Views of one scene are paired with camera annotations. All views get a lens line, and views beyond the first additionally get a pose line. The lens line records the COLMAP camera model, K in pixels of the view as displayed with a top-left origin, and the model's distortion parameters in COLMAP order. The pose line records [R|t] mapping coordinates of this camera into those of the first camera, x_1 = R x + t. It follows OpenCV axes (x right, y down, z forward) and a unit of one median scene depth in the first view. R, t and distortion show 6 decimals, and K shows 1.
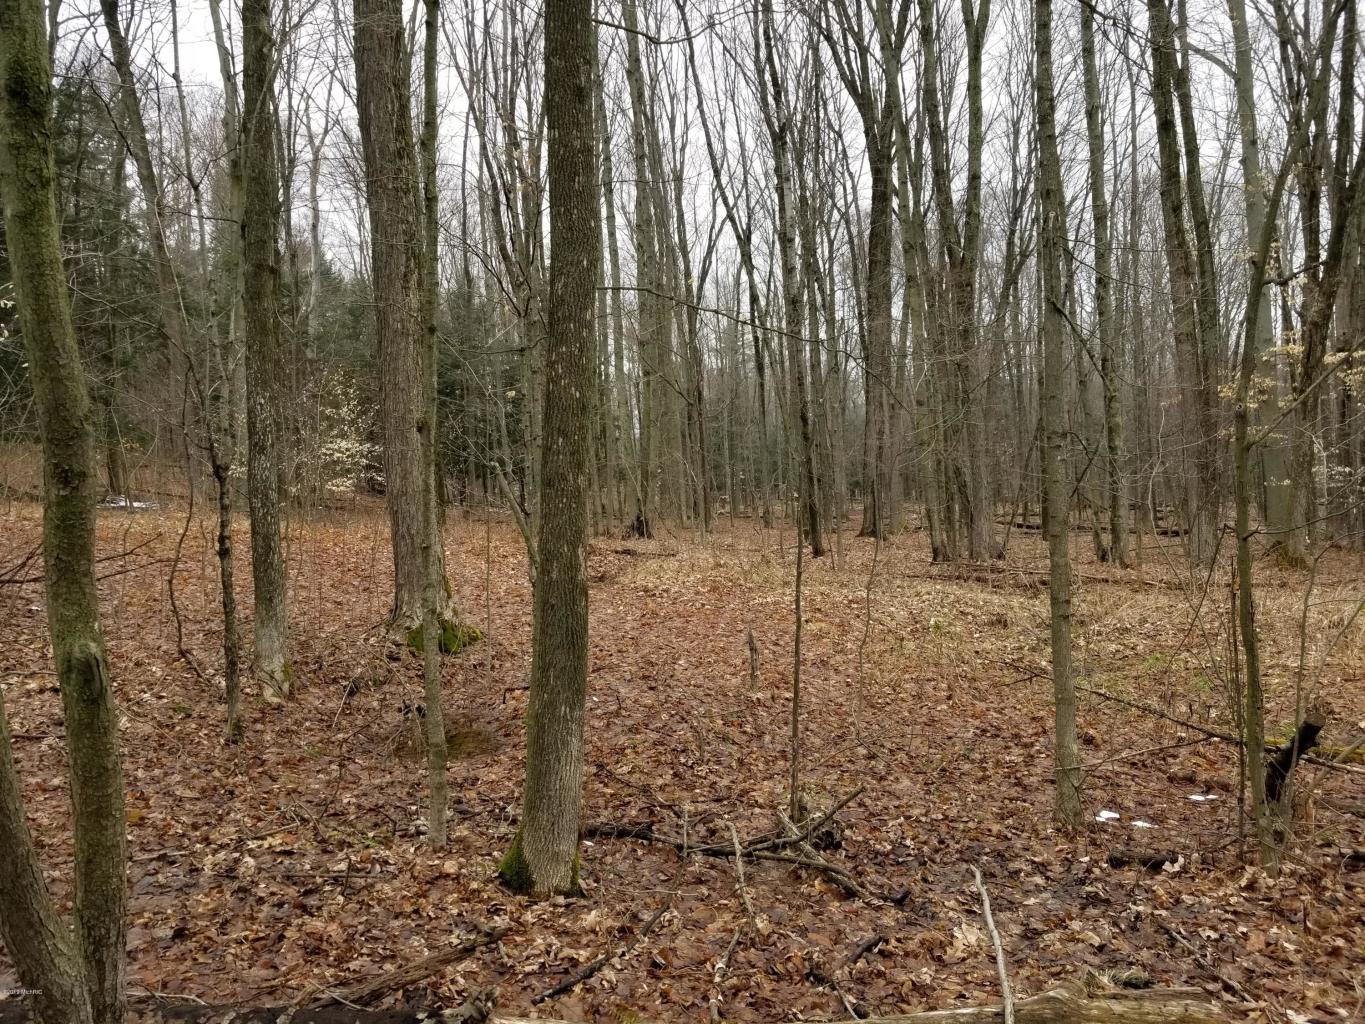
lens RADIAL K [[1063.5, 0, 649.5], [0, 1063.5, 509.1], [0, 0, 1]] dist [0.049586, -0.071822]
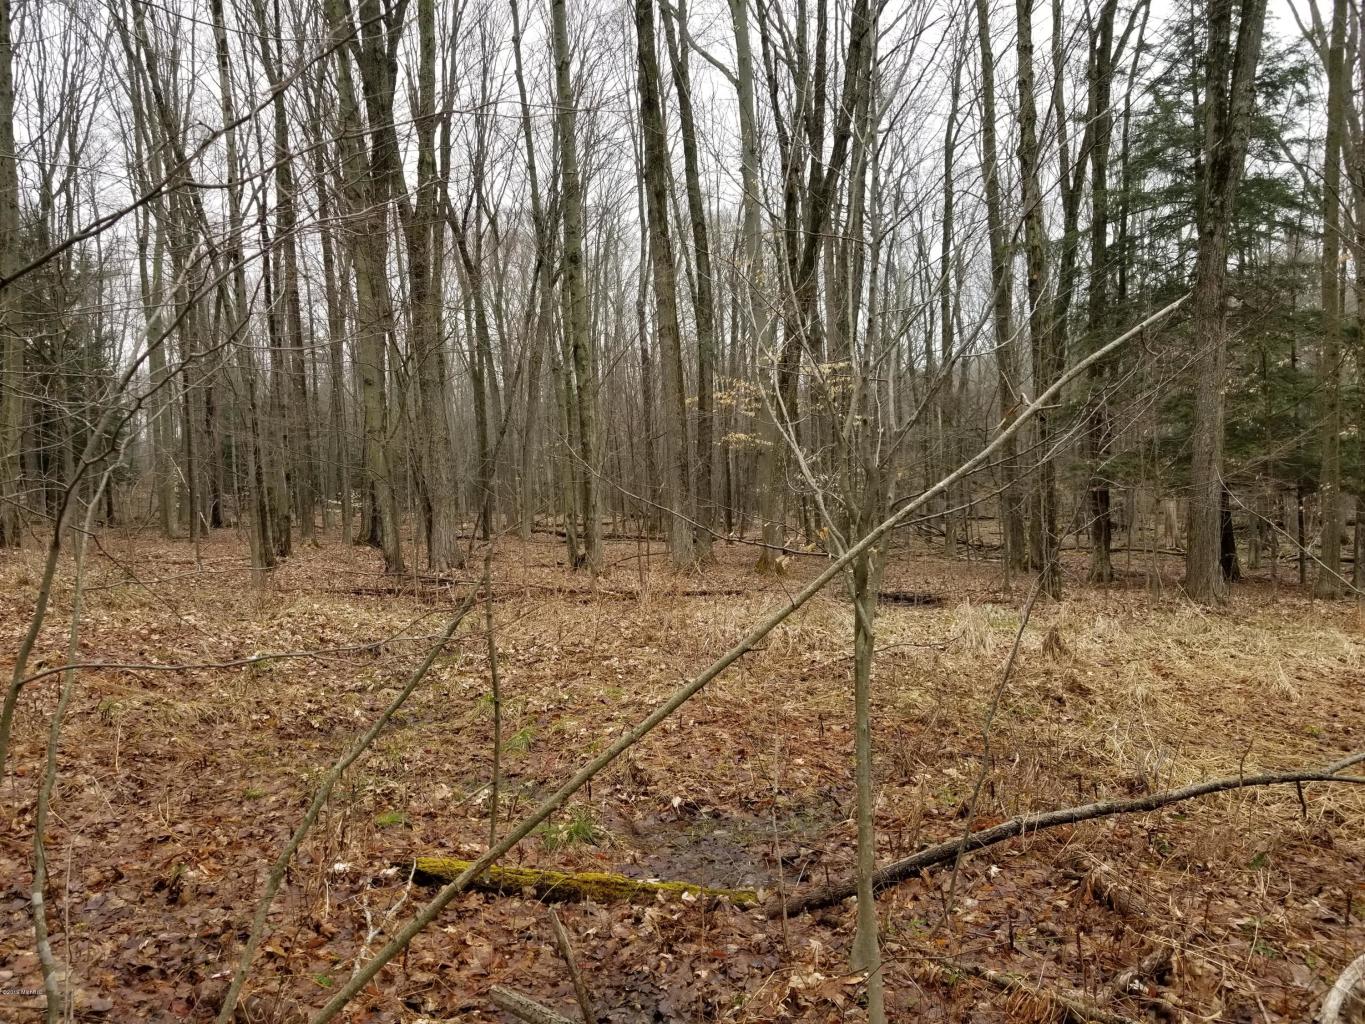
lens RADIAL K [[1063.5, 0, 642.1], [0, 1063.5, 492.3], [0, 0, 1]] dist [0.049586, -0.071822]
pose [[0.934948, 0.013747, 0.354517, 0.237301], [-0.003682, 0.999571, -0.029050, 0.014266], [-0.354764, 0.025855, 0.934598, 0.216900]]
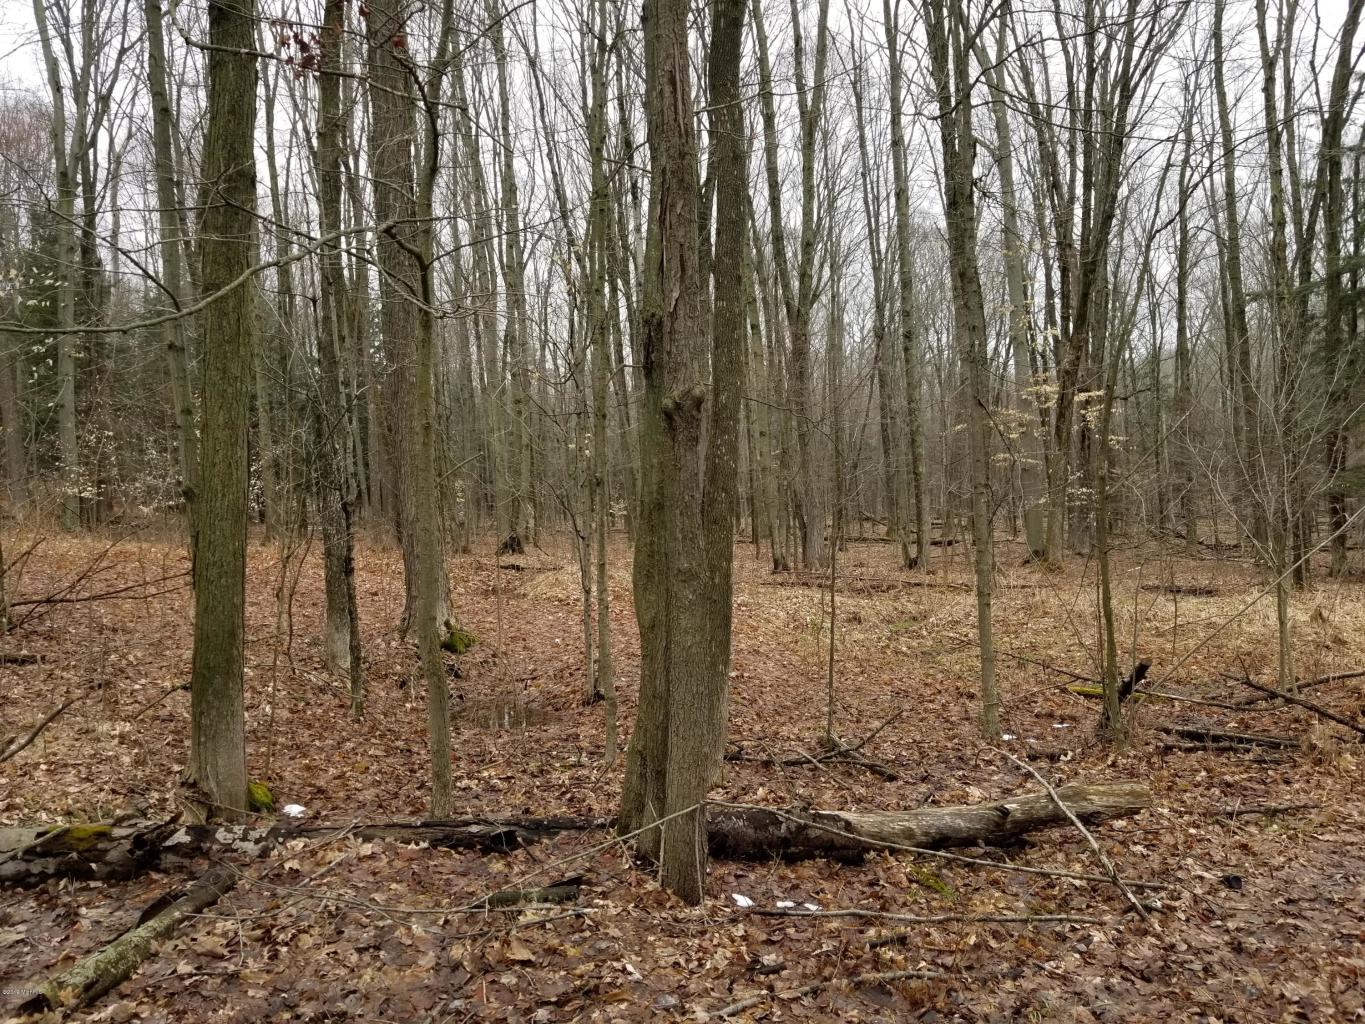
lens RADIAL K [[1063.5, 0, 654.0], [0, 1063.5, 490.4], [0, 0, 1]] dist [0.049586, -0.071822]
pose [[0.978399, 0.000380, 0.206726, -0.167833], [0.005883, 0.999542, -0.029682, -0.008037], [-0.206643, 0.030257, 0.977948, -0.169396]]
